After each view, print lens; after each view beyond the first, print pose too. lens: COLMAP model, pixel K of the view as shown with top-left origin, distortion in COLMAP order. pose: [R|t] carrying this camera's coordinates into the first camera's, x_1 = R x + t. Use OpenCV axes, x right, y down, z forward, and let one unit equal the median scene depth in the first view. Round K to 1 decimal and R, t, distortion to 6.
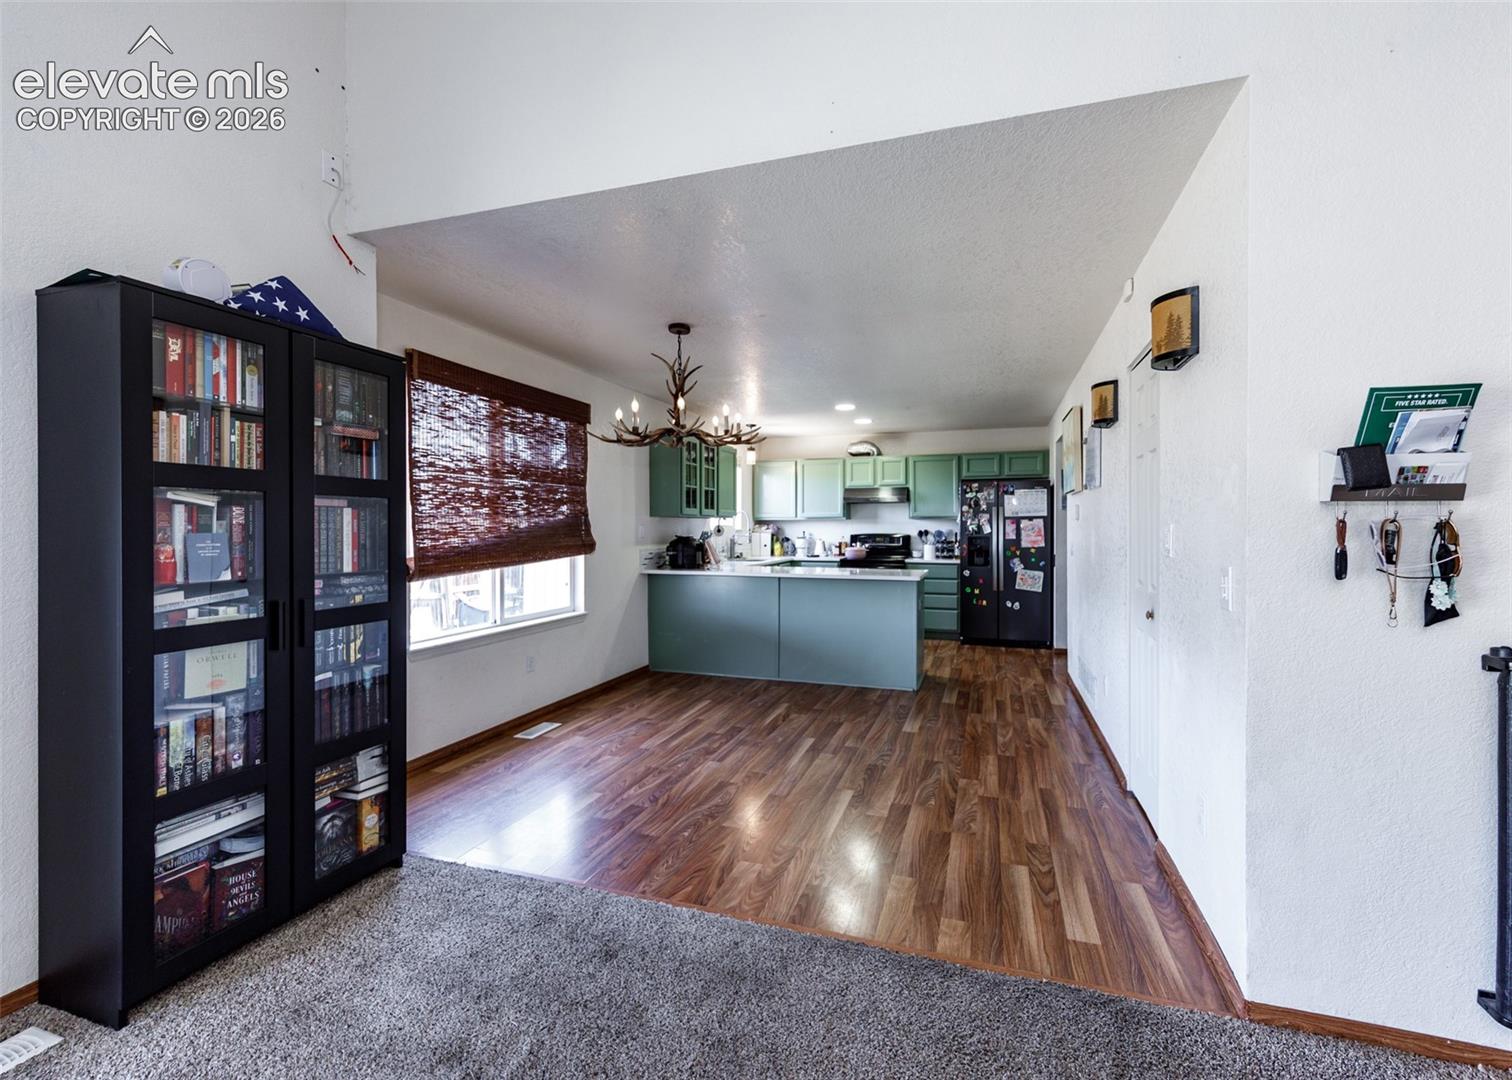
lens RADIAL K [[638.4, 0, 759.5], [0, 638.4, 532.1], [0, 0, 1]] dist [-0.000325, 0.000058]
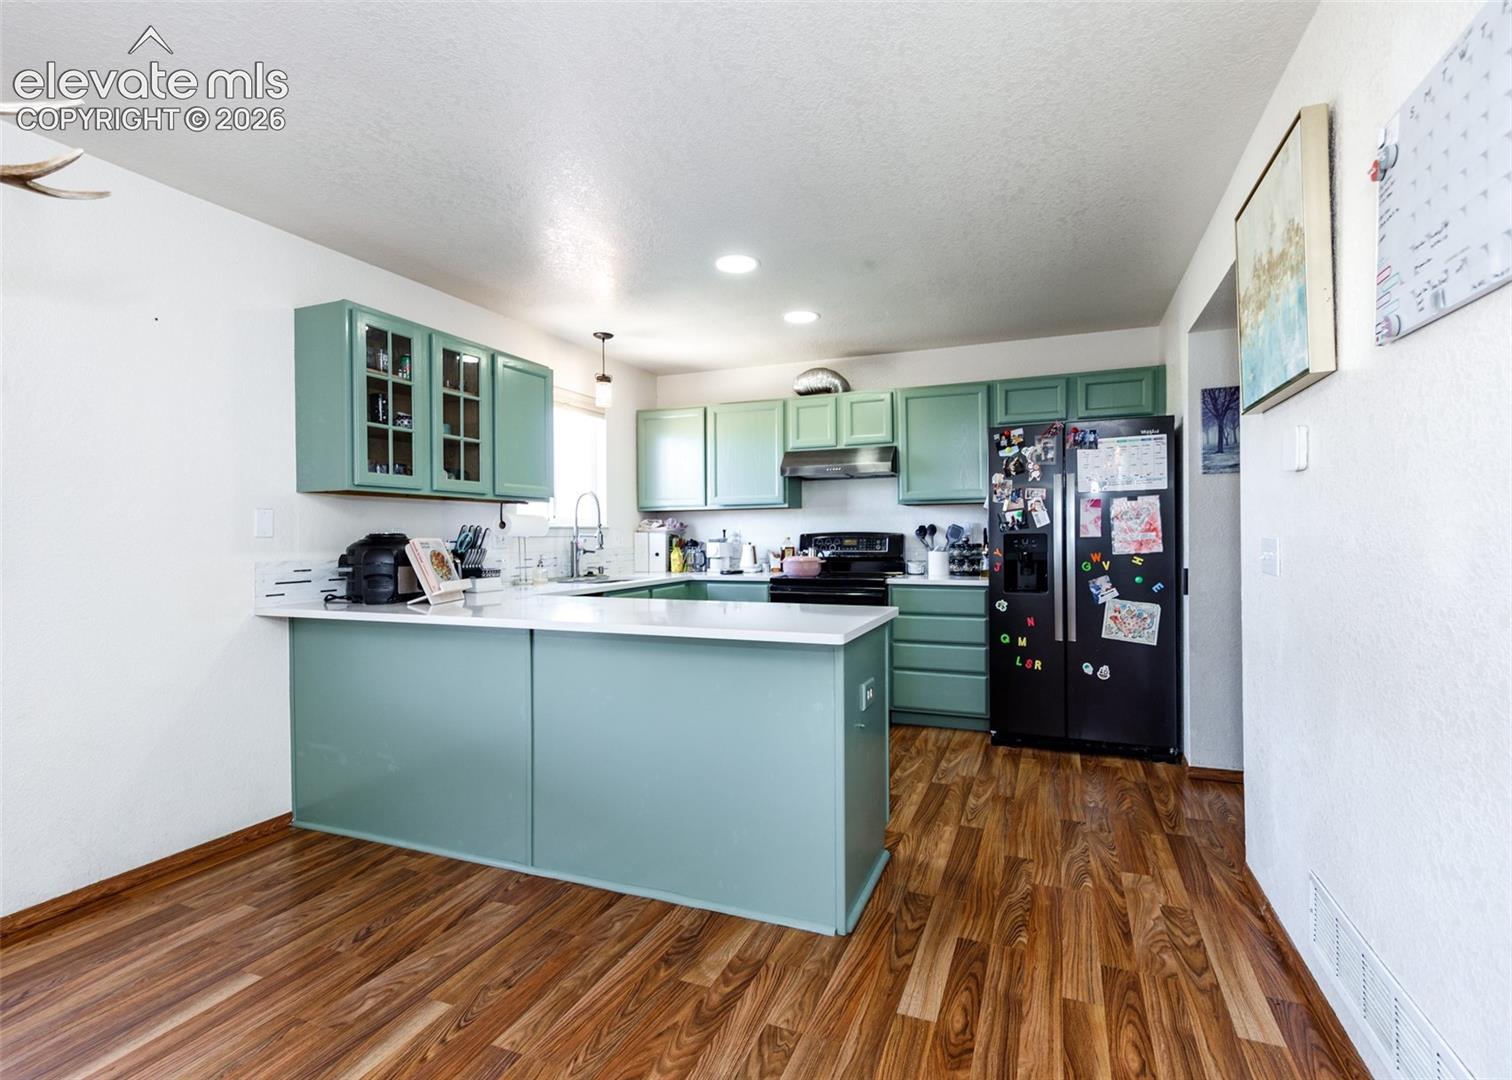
lens RADIAL K [[705.0, 0, 756.0], [0, 705.0, 540.0], [0, 0, 1]] dist [0.001261, 0.000121]
pose [[0.998484, -0.006591, -0.054647, 0.166505], [0.006471, 0.999976, -0.002377, 0.012479], [0.054661, 0.002020, 0.998503, 0.445801]]
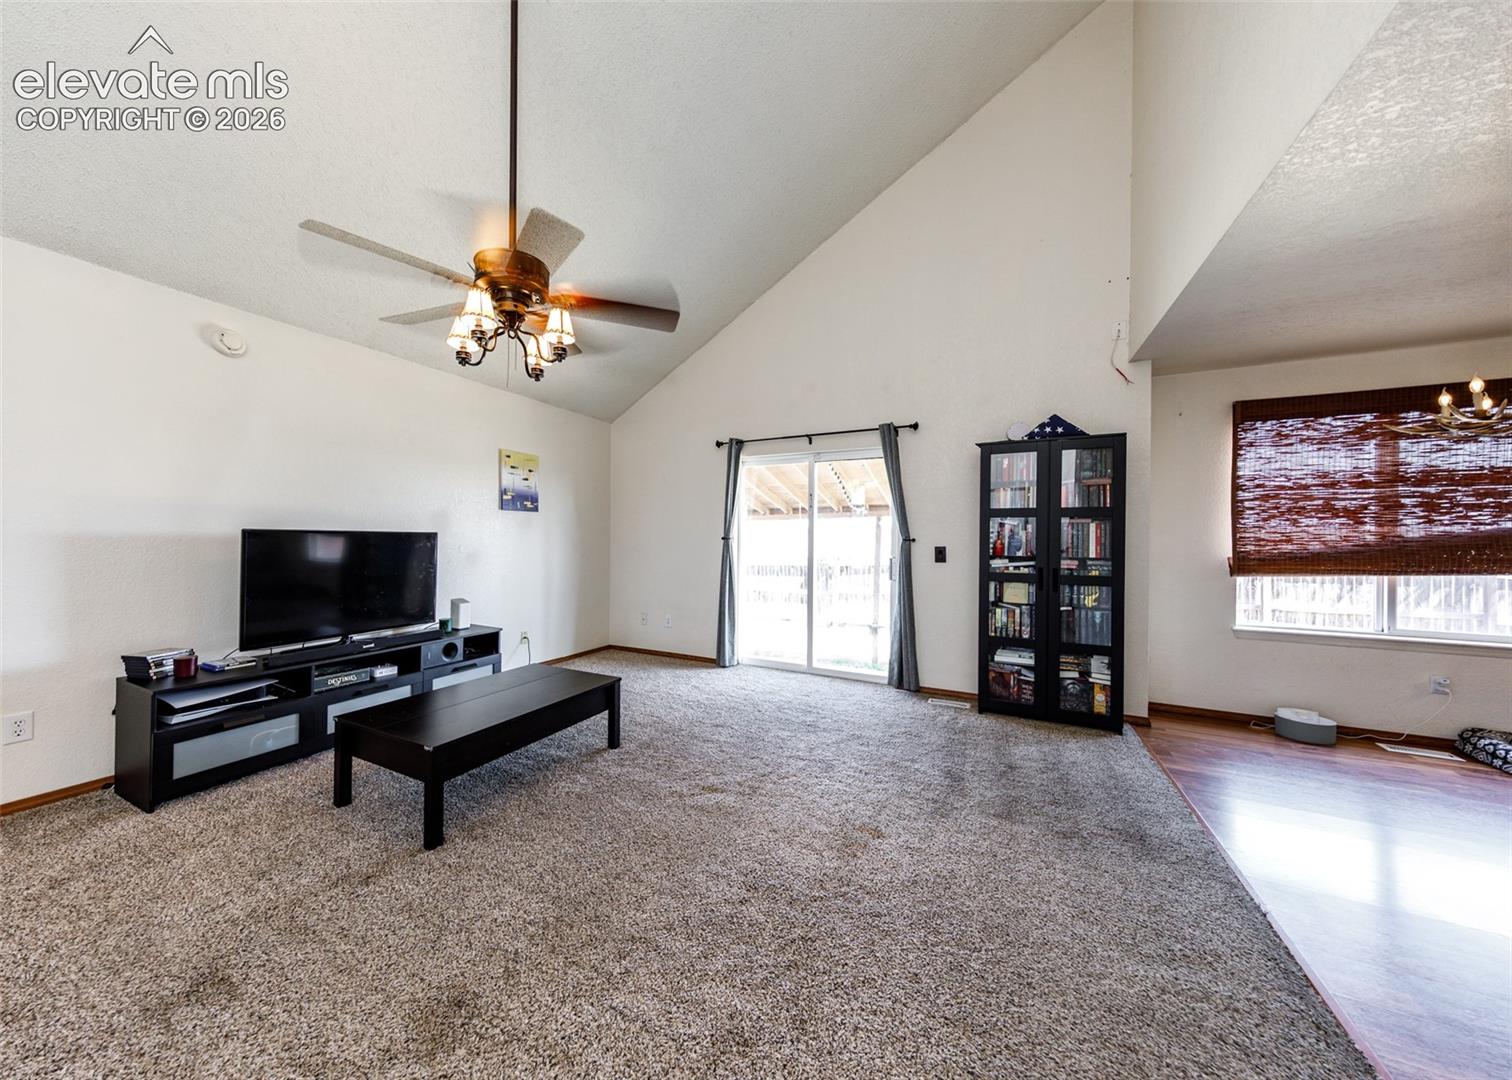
lens RADIAL K [[494.2, 0, 756.0], [0, 494.2, 540.0], [0, 0, 1]] dist [0.001673, 0.000067]
pose [[-0.122563, -0.000812, -0.992460, 0.307807], [-0.017841, 0.999840, 0.001385, 0.009107], [0.992300, 0.017877, -0.122558, 0.071535]]
